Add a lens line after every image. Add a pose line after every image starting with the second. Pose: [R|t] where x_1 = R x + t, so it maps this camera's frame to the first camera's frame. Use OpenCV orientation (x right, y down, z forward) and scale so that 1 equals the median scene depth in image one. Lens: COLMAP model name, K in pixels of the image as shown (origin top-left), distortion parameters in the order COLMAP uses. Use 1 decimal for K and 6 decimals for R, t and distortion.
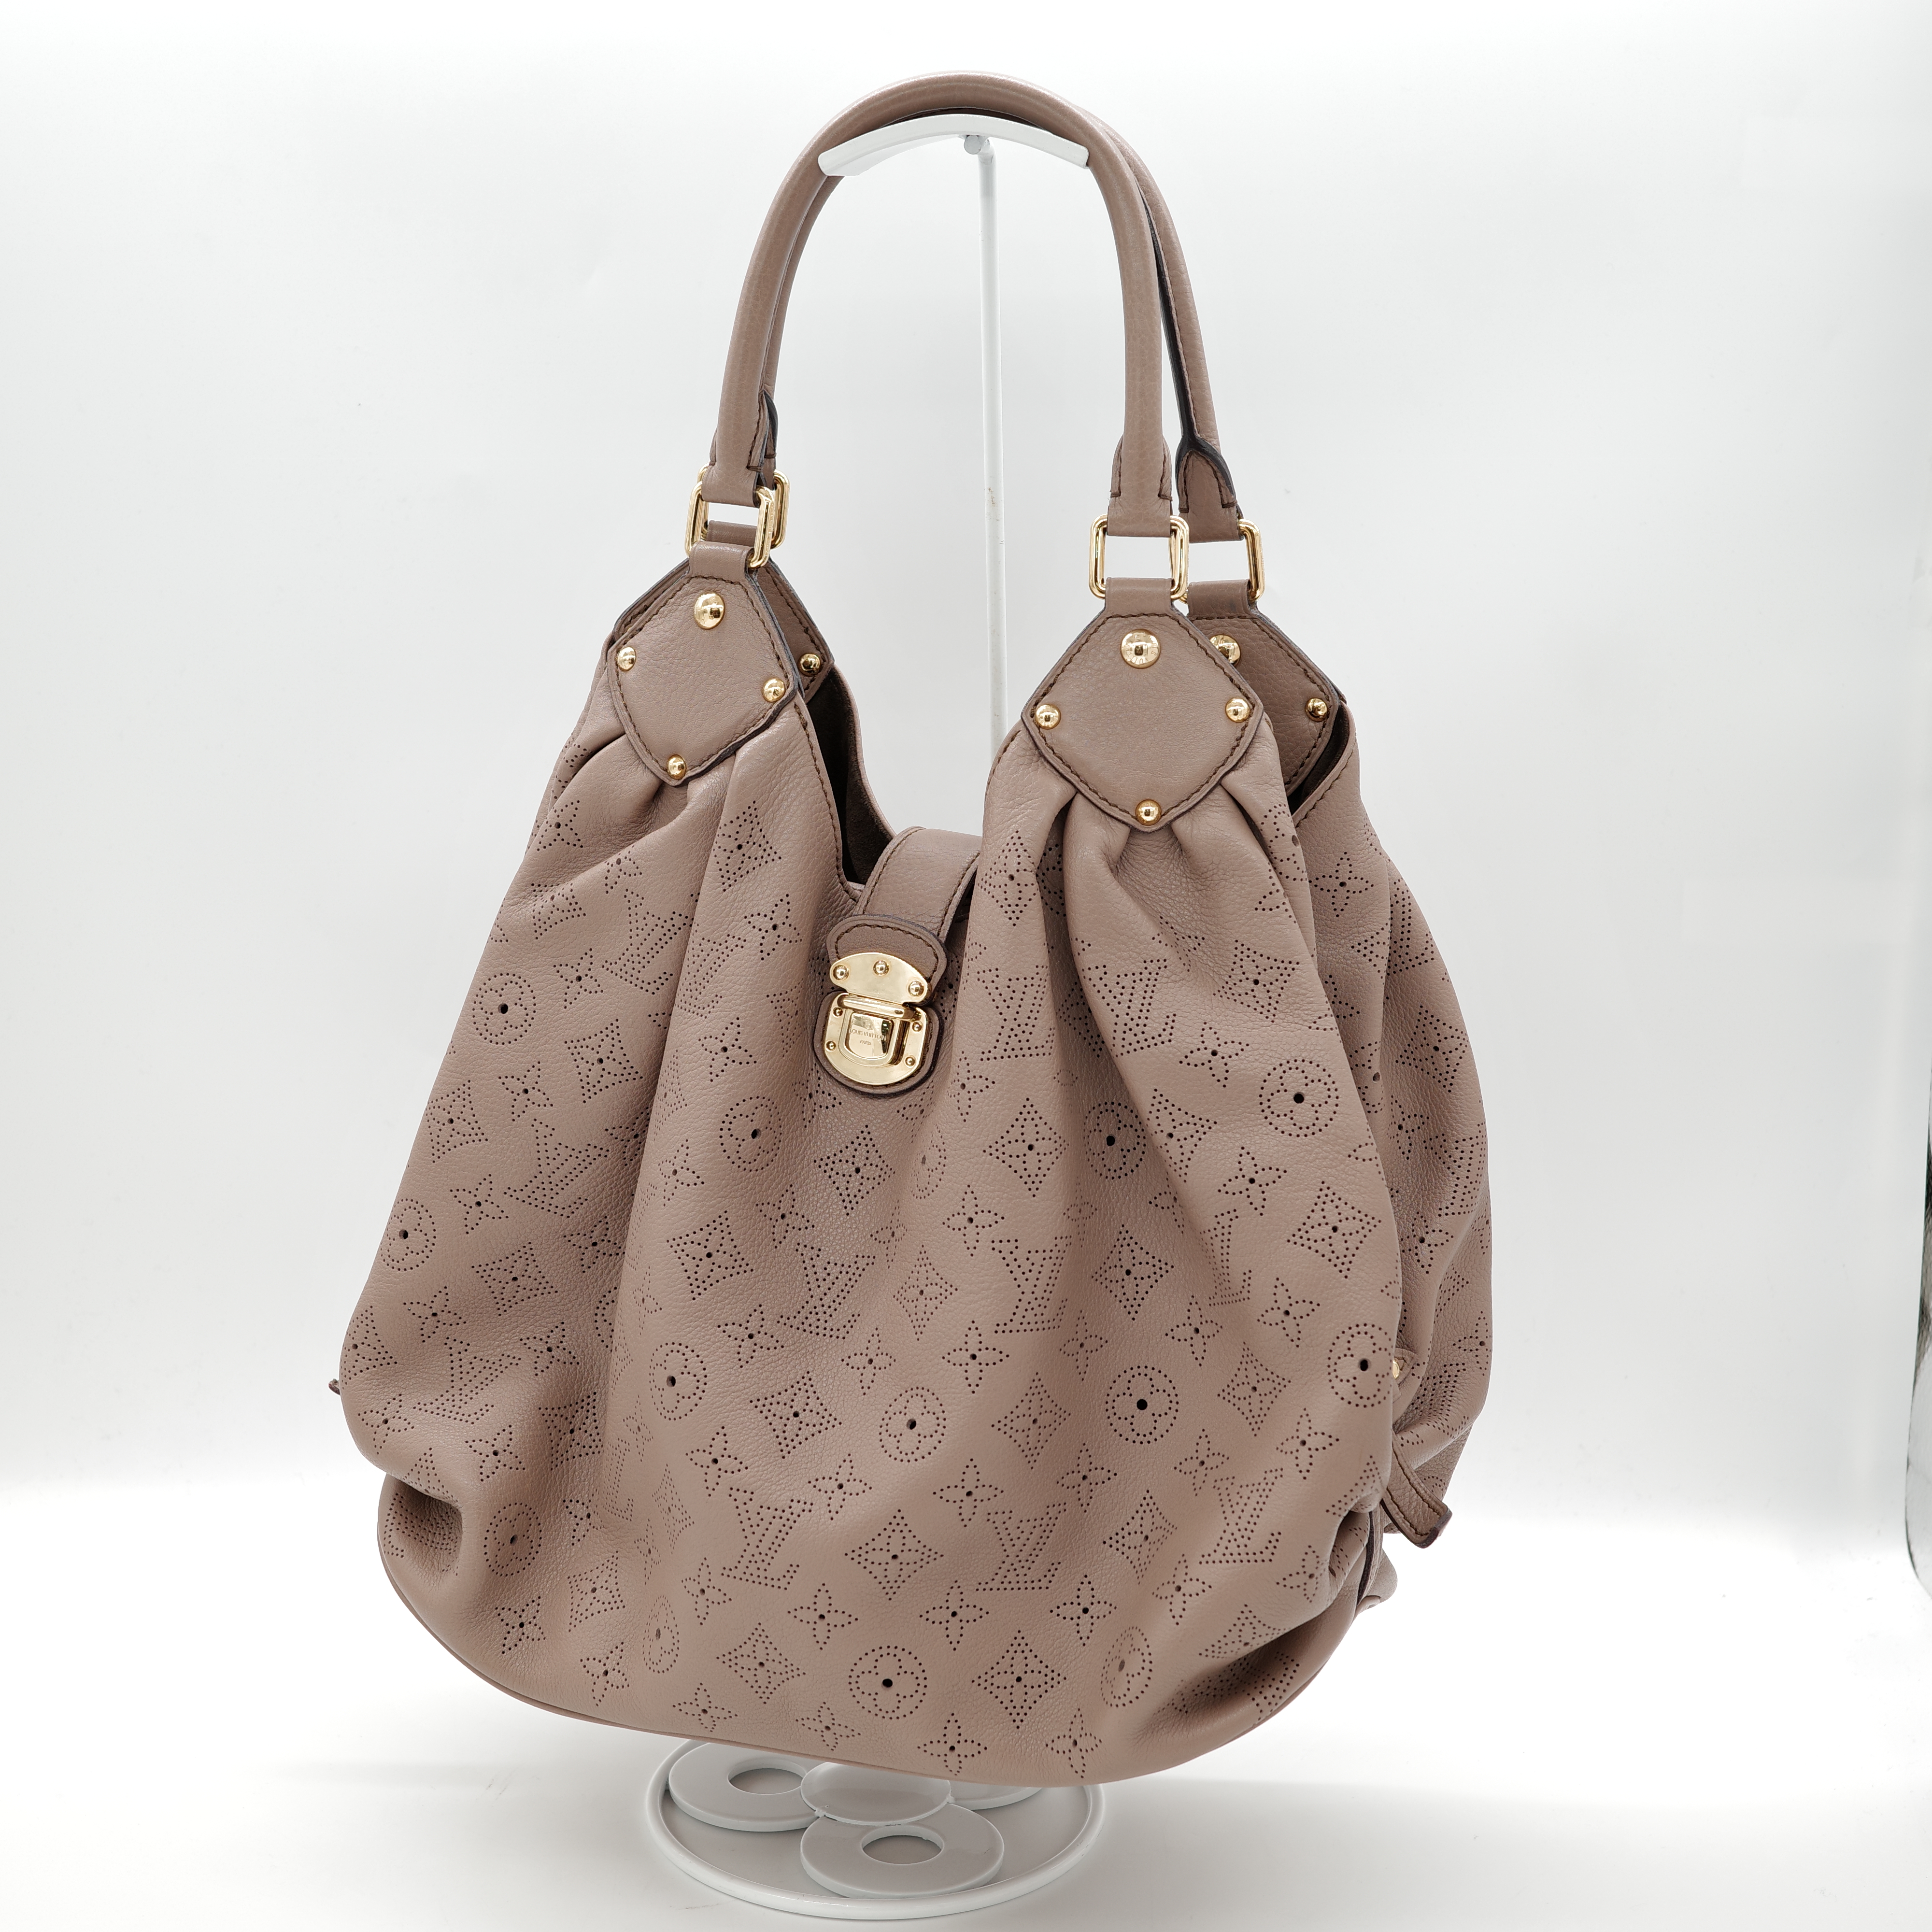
lens RADIAL K [[3802.2, 0, 958.8], [0, 3802.2, 956.6], [0, 0, 1]] dist [0.076572, 0.000000]
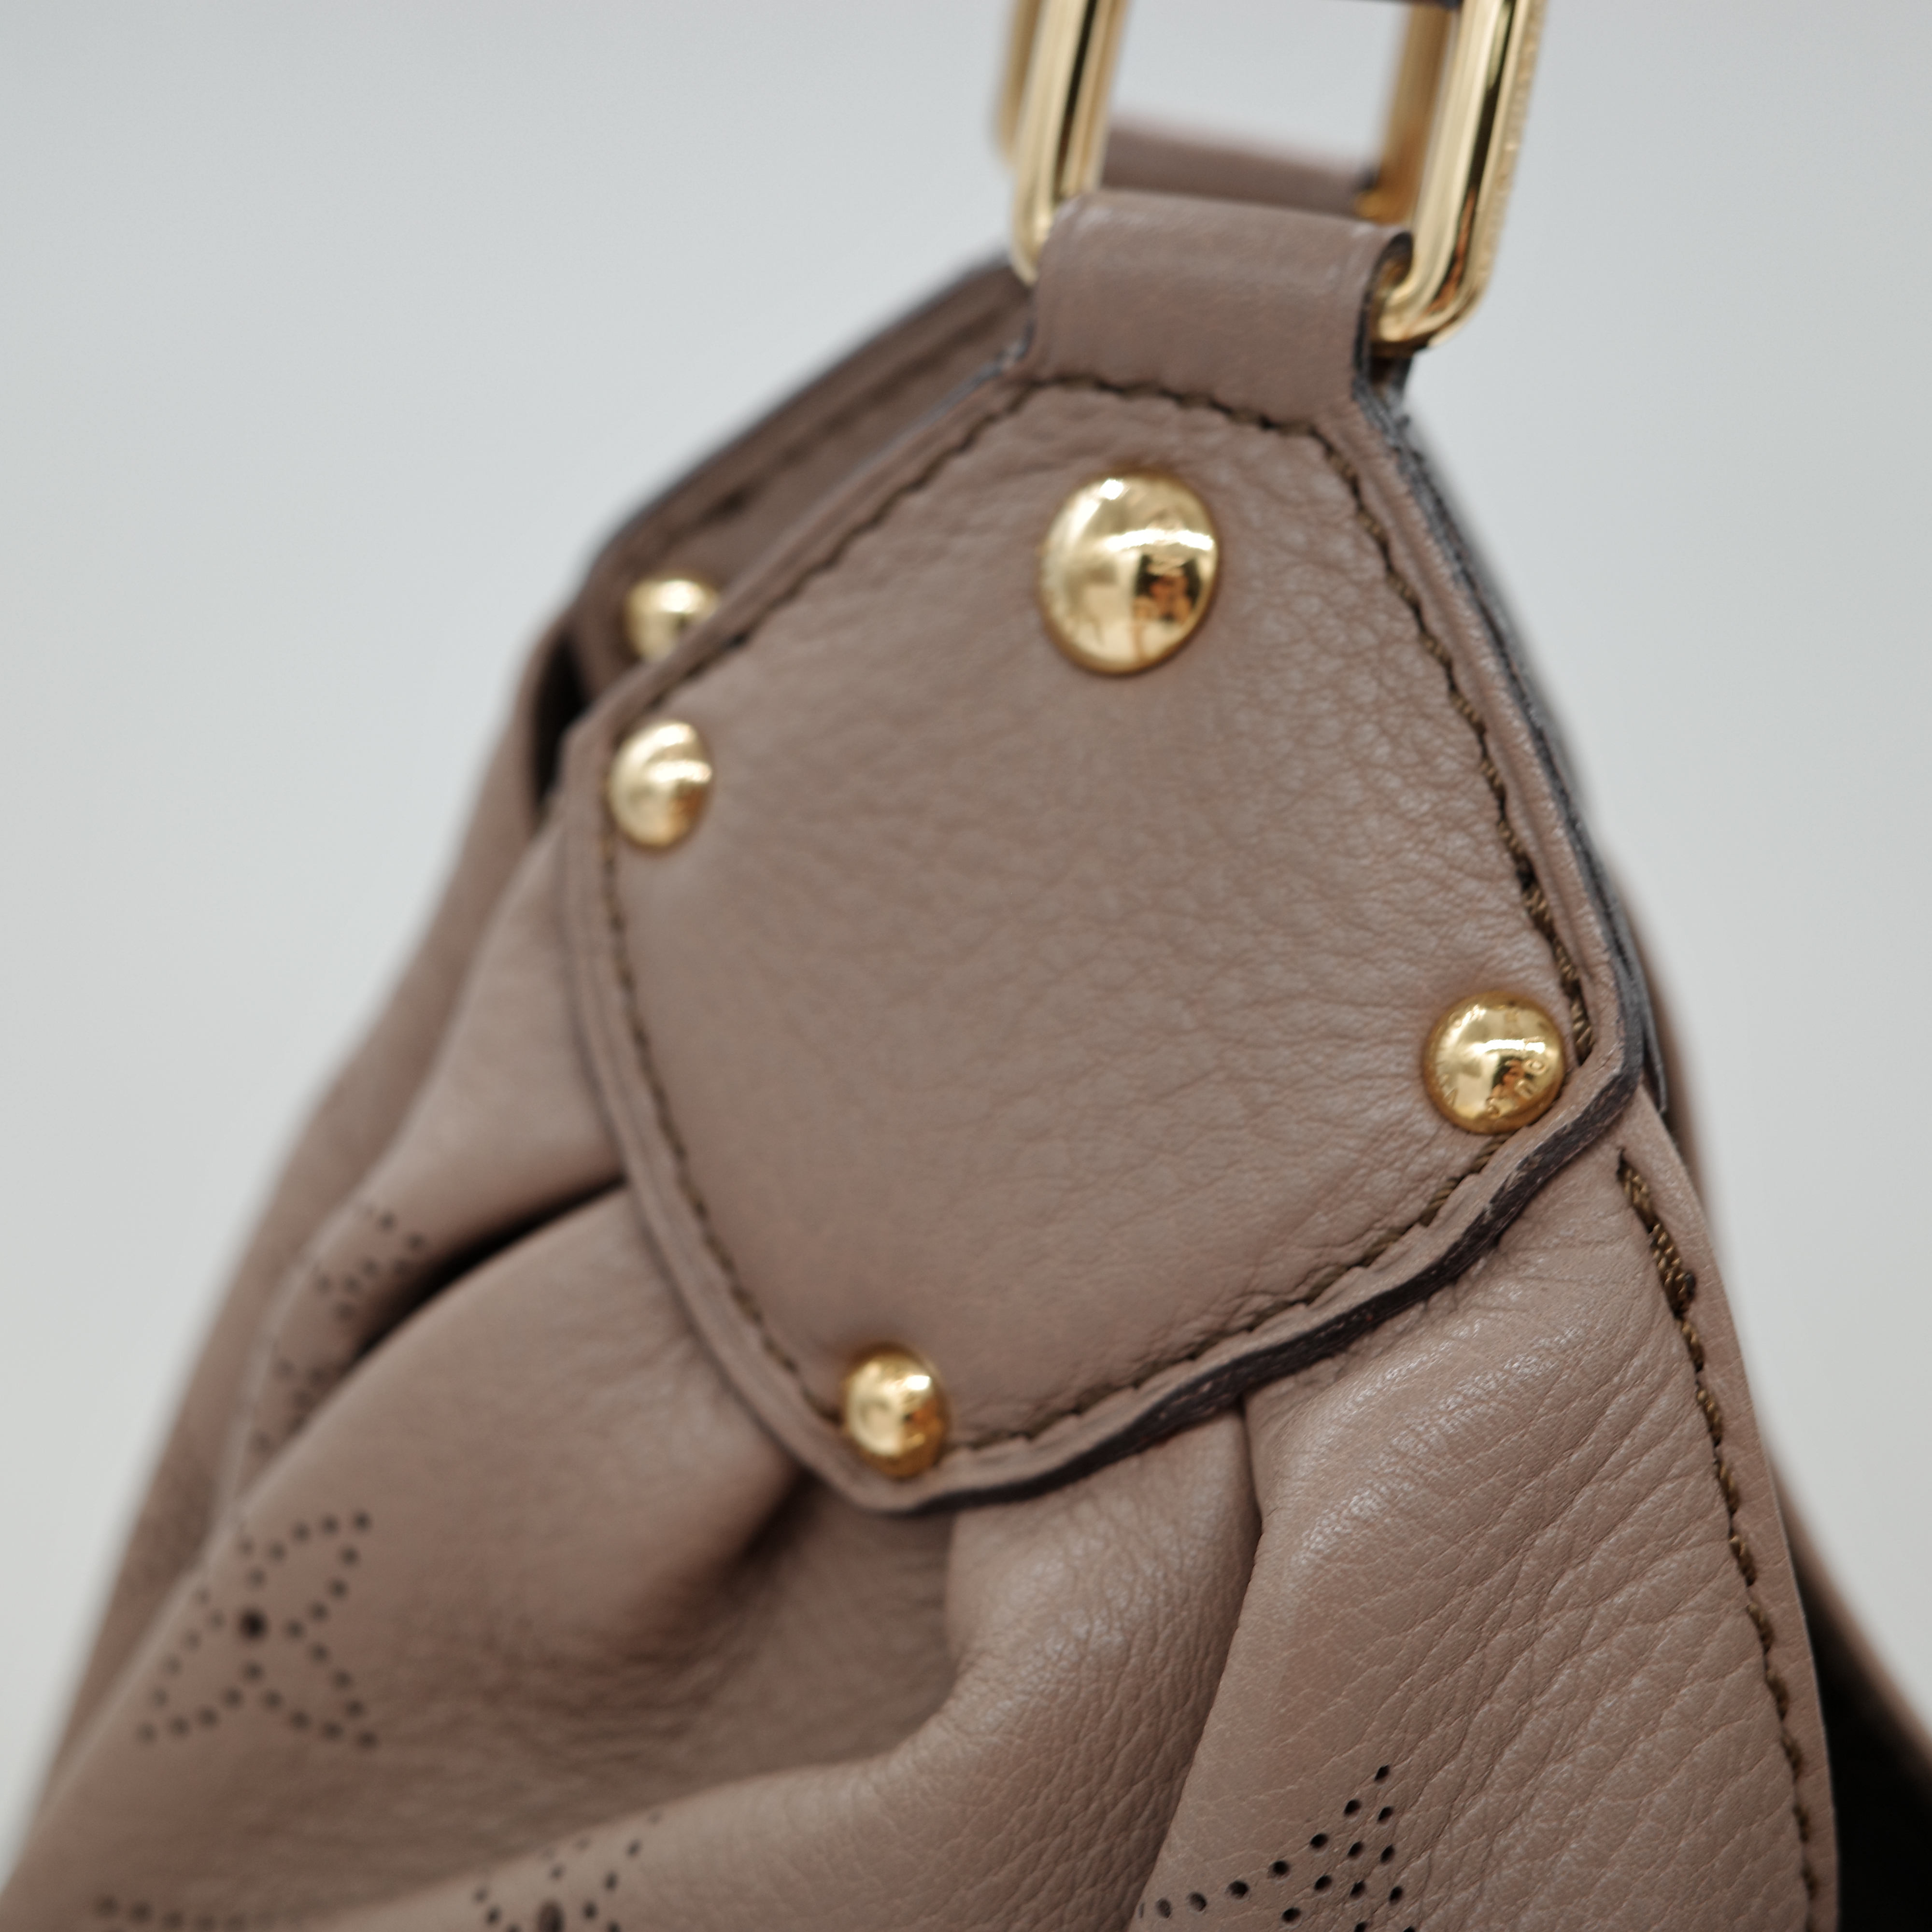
lens RADIAL K [[3802.2, 0, 970.9], [0, 3802.2, 957.8], [0, 0, 1]] dist [0.076572, 0.000000]
pose [[0.998149, 0.060820, 0.000009, -0.073283], [-0.060755, 0.997072, 0.046442, -0.082008], [0.002816, -0.046357, 0.998921, 0.834065]]
